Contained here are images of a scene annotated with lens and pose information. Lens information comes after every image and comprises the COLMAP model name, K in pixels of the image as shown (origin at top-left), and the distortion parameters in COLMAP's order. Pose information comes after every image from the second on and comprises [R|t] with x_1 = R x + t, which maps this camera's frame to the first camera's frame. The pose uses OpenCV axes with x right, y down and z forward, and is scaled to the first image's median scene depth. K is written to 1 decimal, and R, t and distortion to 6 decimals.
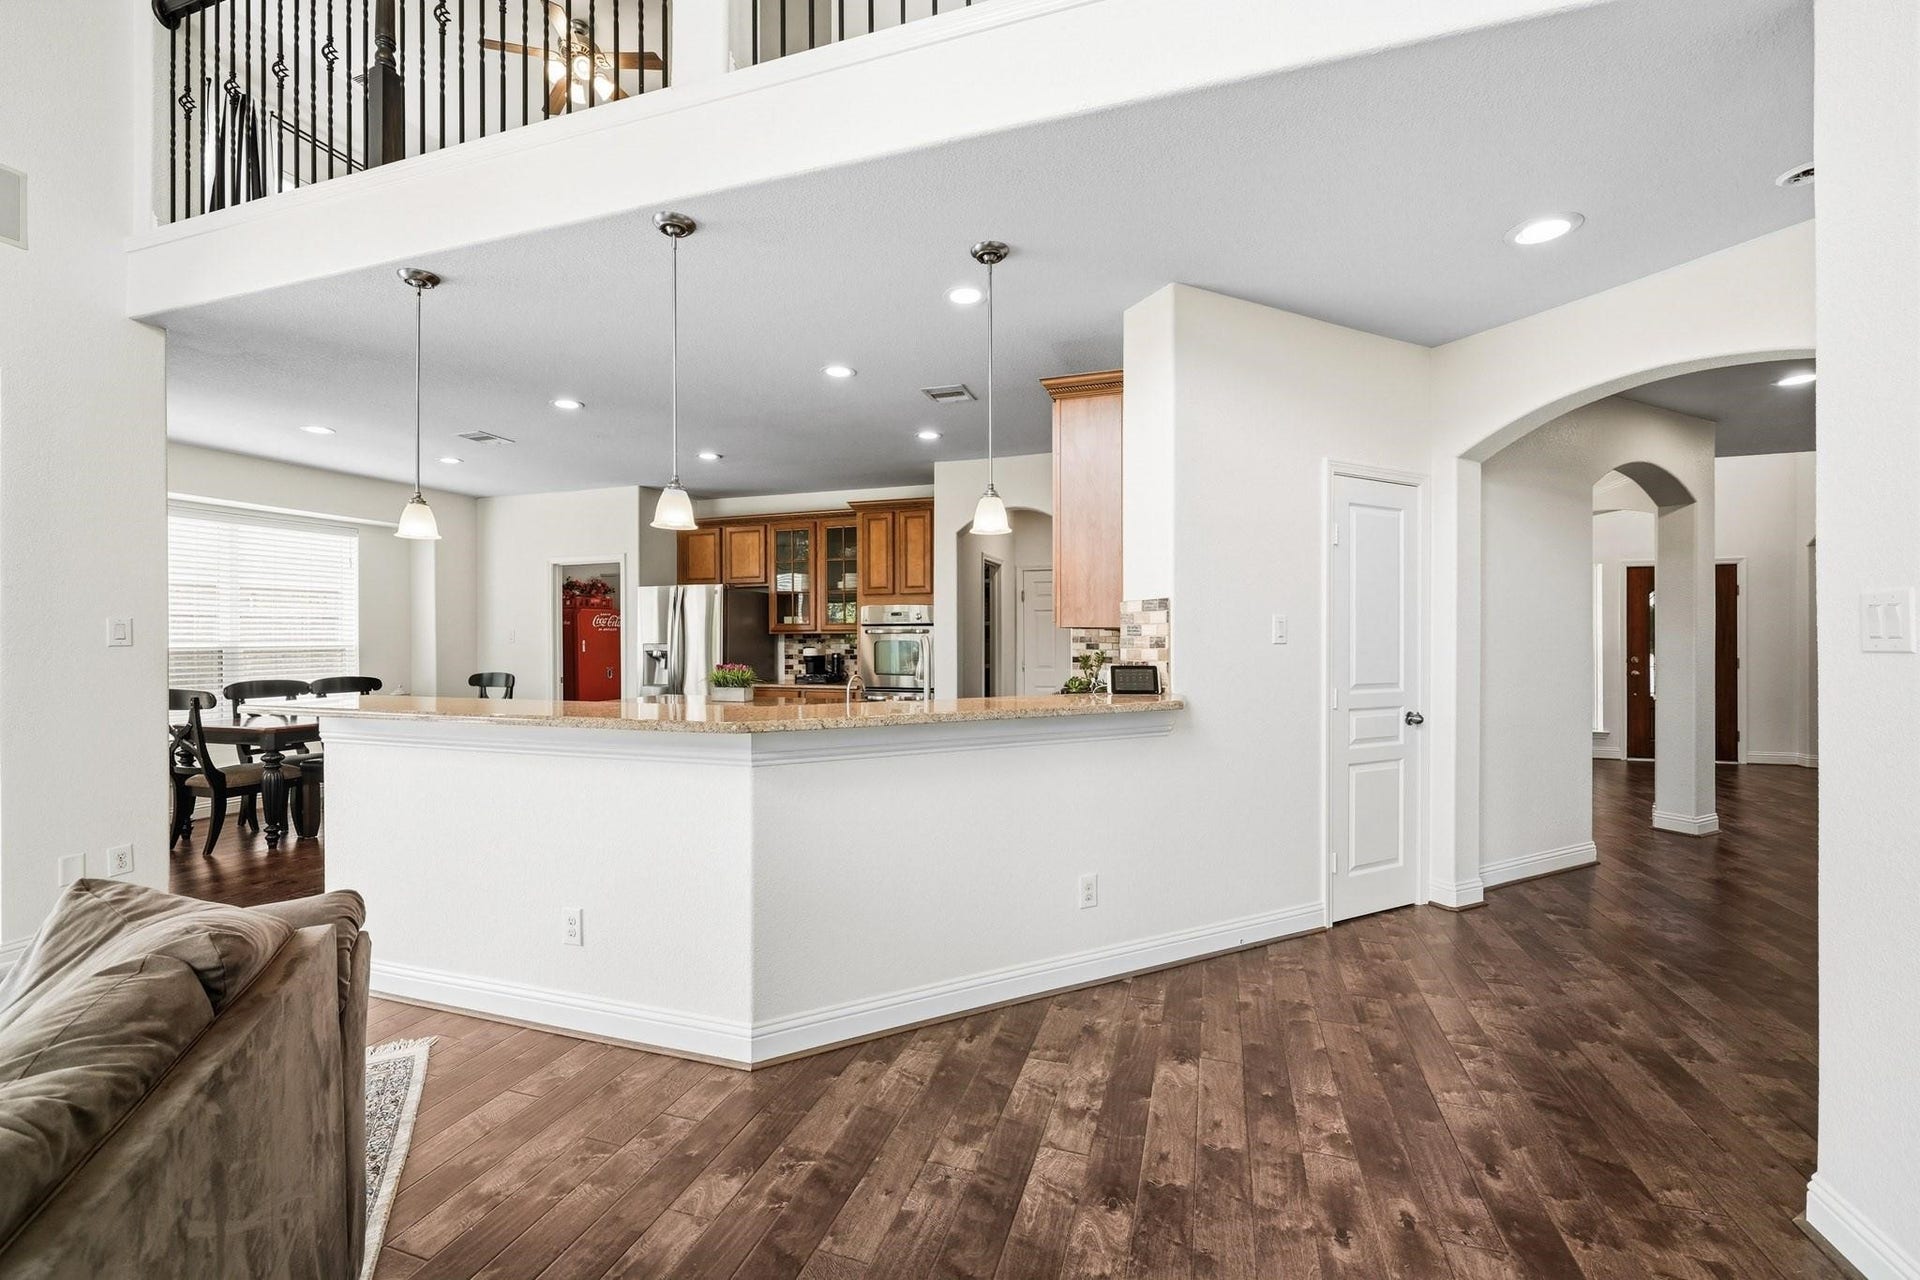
lens RADIAL K [[778.2, 0, 958.5], [0, 778.2, 635.4], [0, 0, 1]] dist [-0.000453, -0.000023]
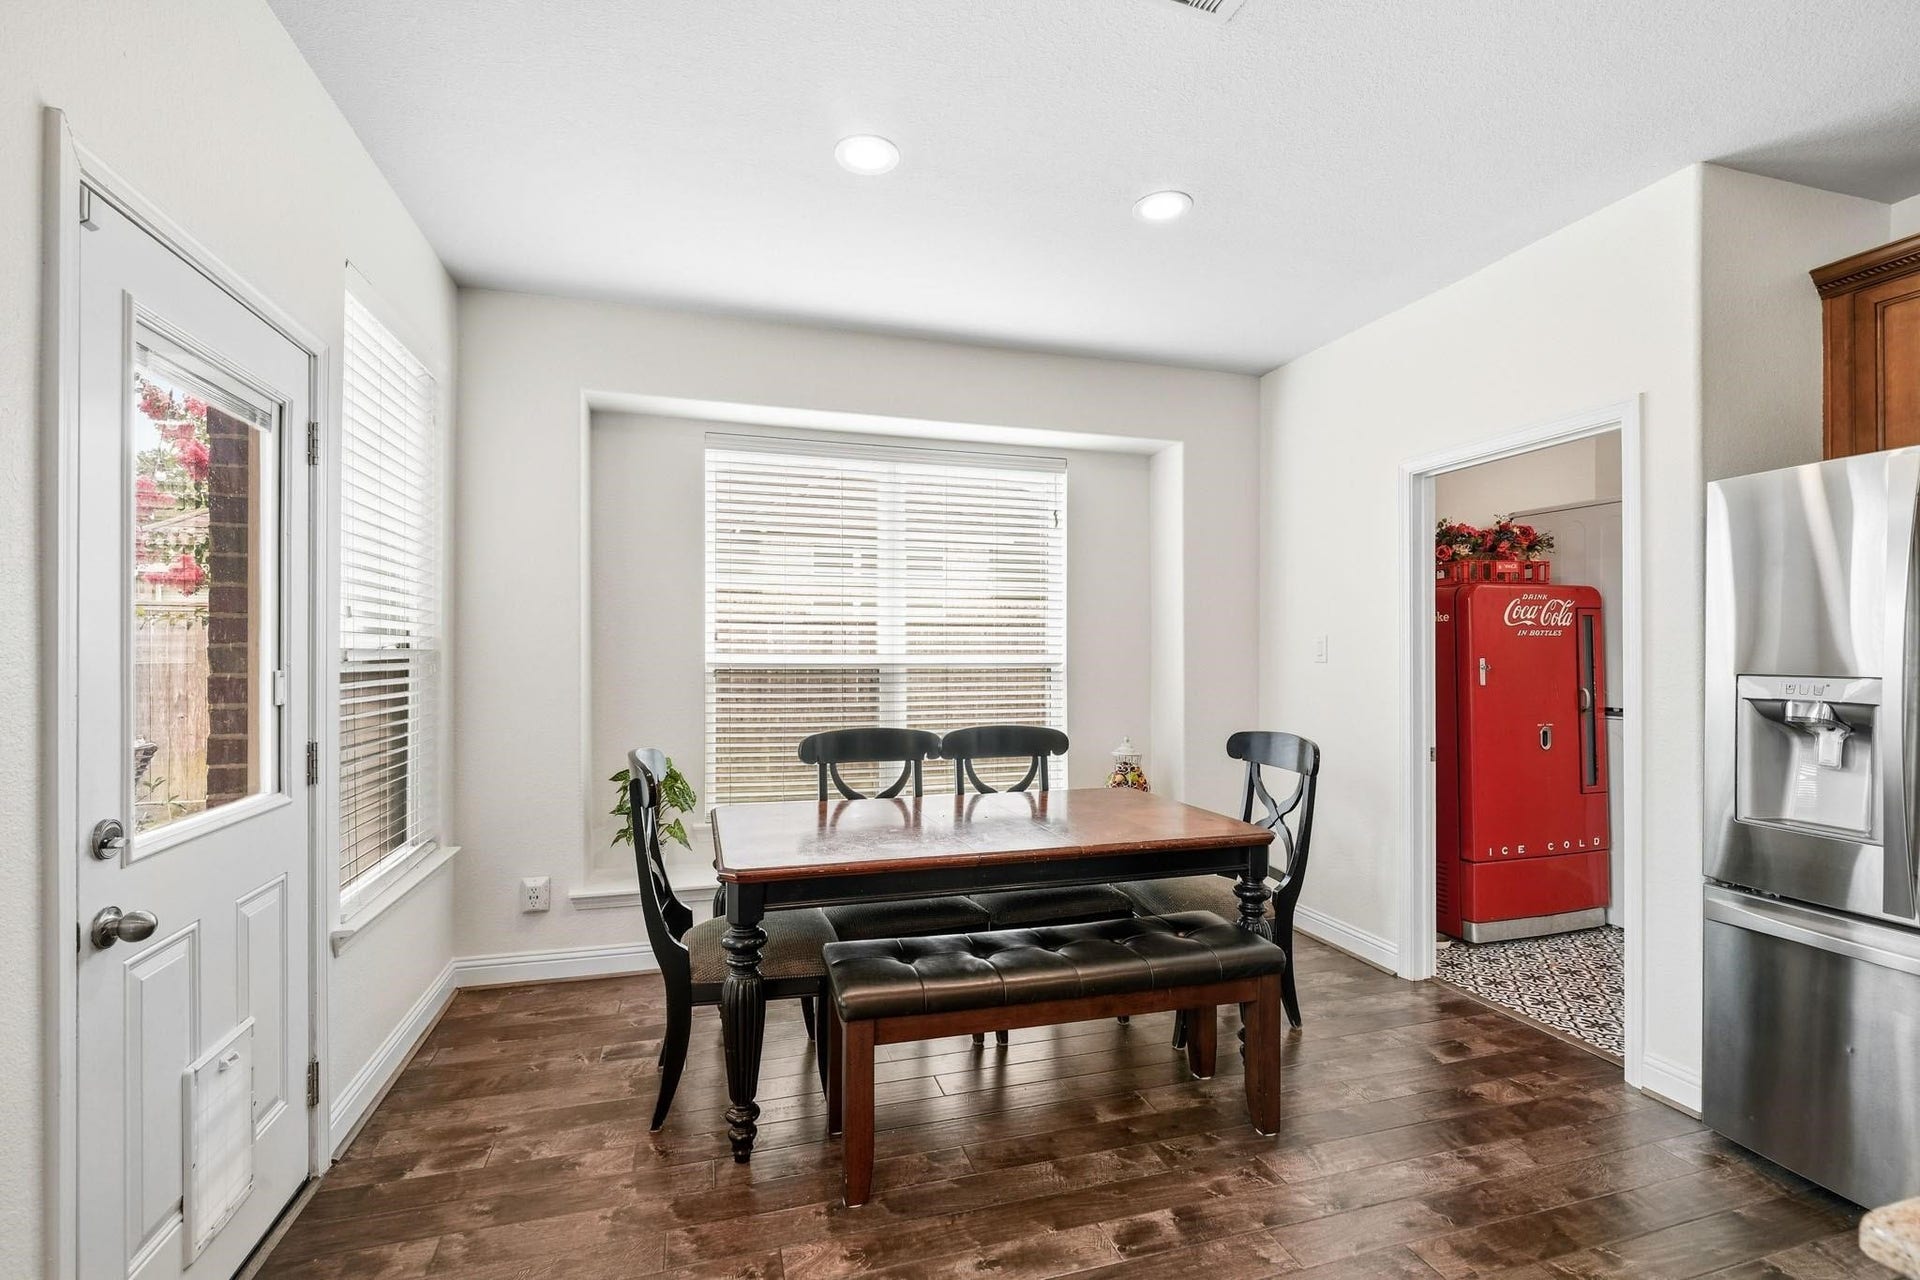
lens RADIAL K [[845.2, 0, 957.3], [0, 845.2, 646.8], [0, 0, 1]] dist [-0.000613, -0.000052]
pose [[0.573882, -0.000226, -0.818938, -0.287499], [-0.004774, 0.999982, -0.003622, 0.003188], [0.818924, 0.005988, 0.573870, 0.535900]]
